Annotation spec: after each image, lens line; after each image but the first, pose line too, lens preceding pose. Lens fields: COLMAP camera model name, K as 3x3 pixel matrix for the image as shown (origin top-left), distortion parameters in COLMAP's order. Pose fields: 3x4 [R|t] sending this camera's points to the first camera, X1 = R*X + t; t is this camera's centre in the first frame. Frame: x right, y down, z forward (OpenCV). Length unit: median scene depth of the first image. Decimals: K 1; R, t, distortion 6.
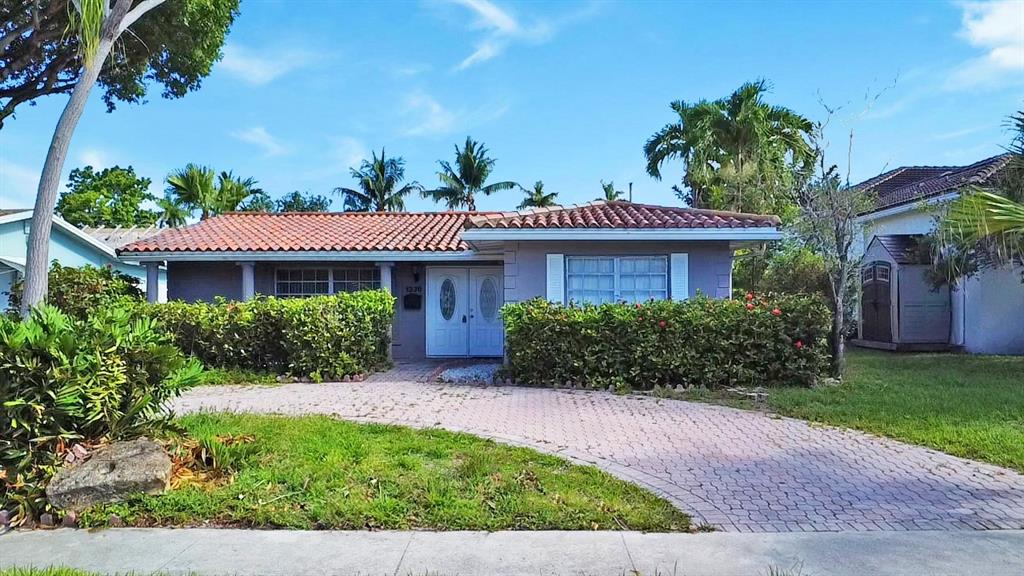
lens RADIAL K [[737.6, 0, 511.3], [0, 737.6, 291.5], [0, 0, 1]] dist [-0.029273, -0.009678]
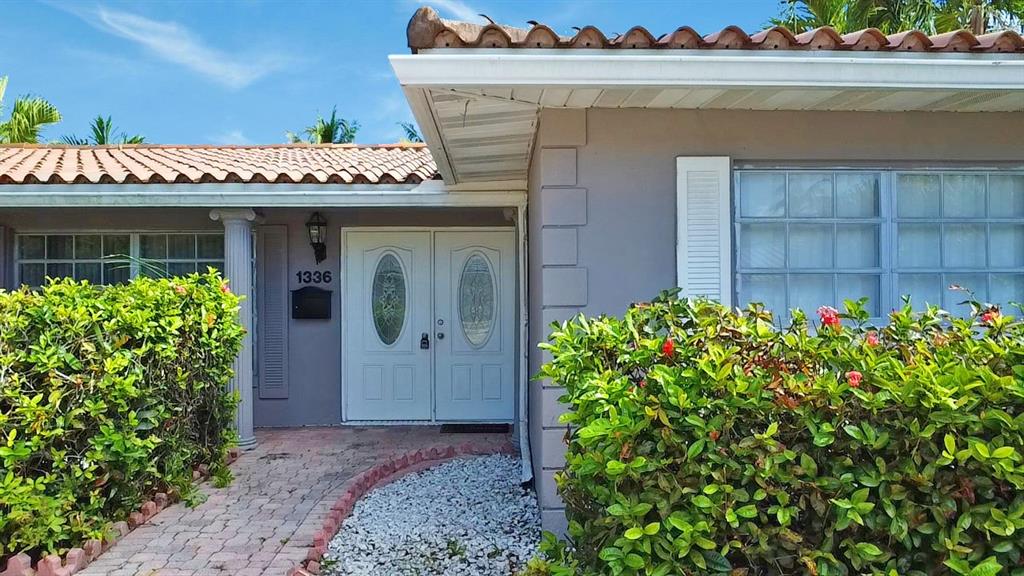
lens RADIAL K [[737.6, 0, 511.9], [0, 737.6, 286.0], [0, 0, 1]] dist [-0.029273, -0.009678]
pose [[0.999242, -0.001021, 0.038904, -0.033654], [0.001161, 0.999993, -0.003573, 0.005229], [-0.038900, 0.003615, 0.999237, 0.664995]]
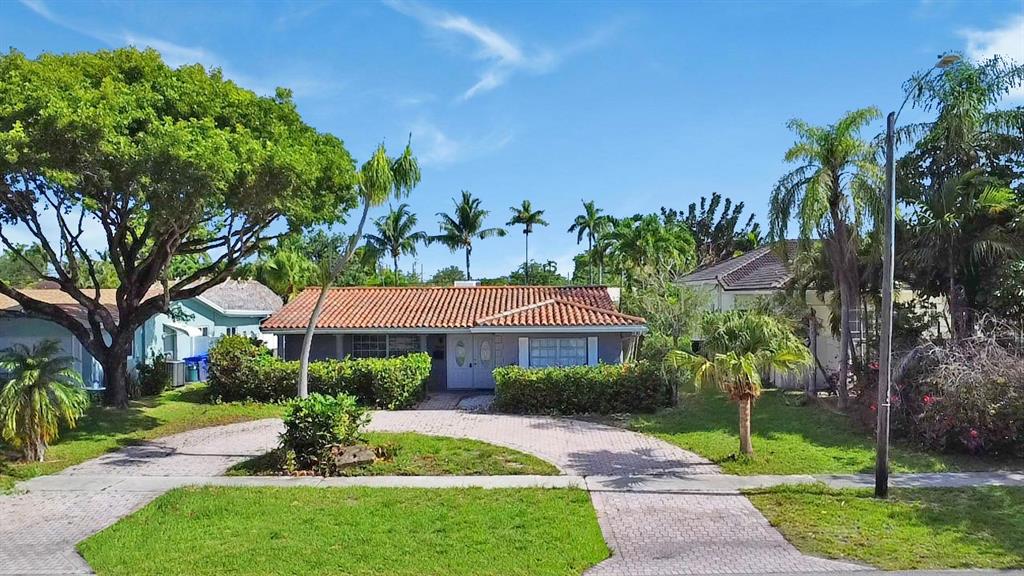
lens RADIAL K [[737.6, 0, 513.7], [0, 737.6, 288.6], [0, 0, 1]] dist [-0.029273, -0.009678]
pose [[0.999876, -0.003748, 0.015277, 0.008451], [0.003675, 0.999982, 0.004793, -0.172622], [-0.015294, -0.004737, 0.999872, -0.766940]]
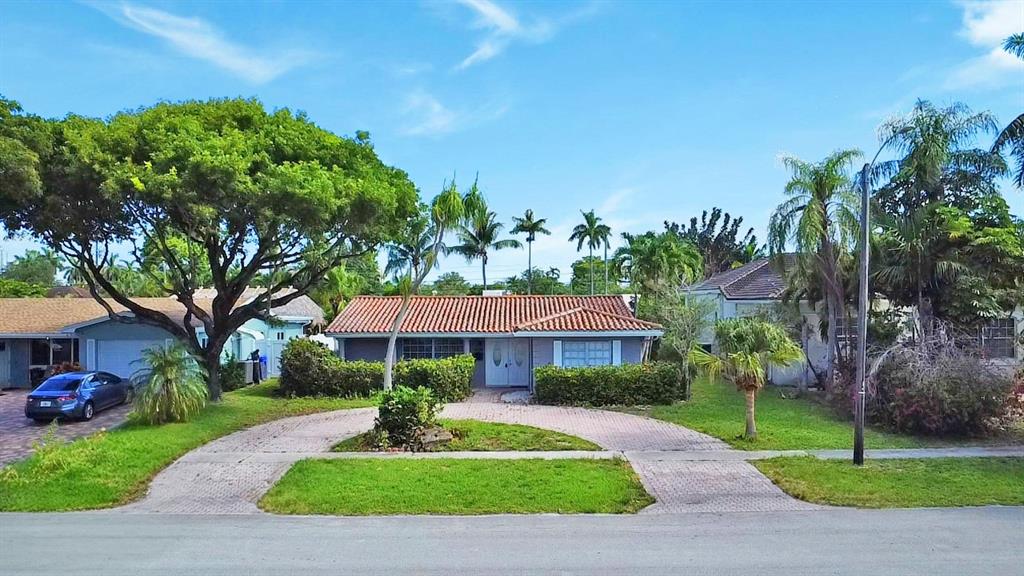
lens RADIAL K [[737.6, 0, 514.7], [0, 737.6, 291.5], [0, 0, 1]] dist [-0.029273, -0.009678]
pose [[0.999678, -0.002270, 0.025264, -0.110436], [0.002216, 0.999995, 0.002156, -0.188530], [-0.025269, -0.002099, 0.999678, -1.049201]]
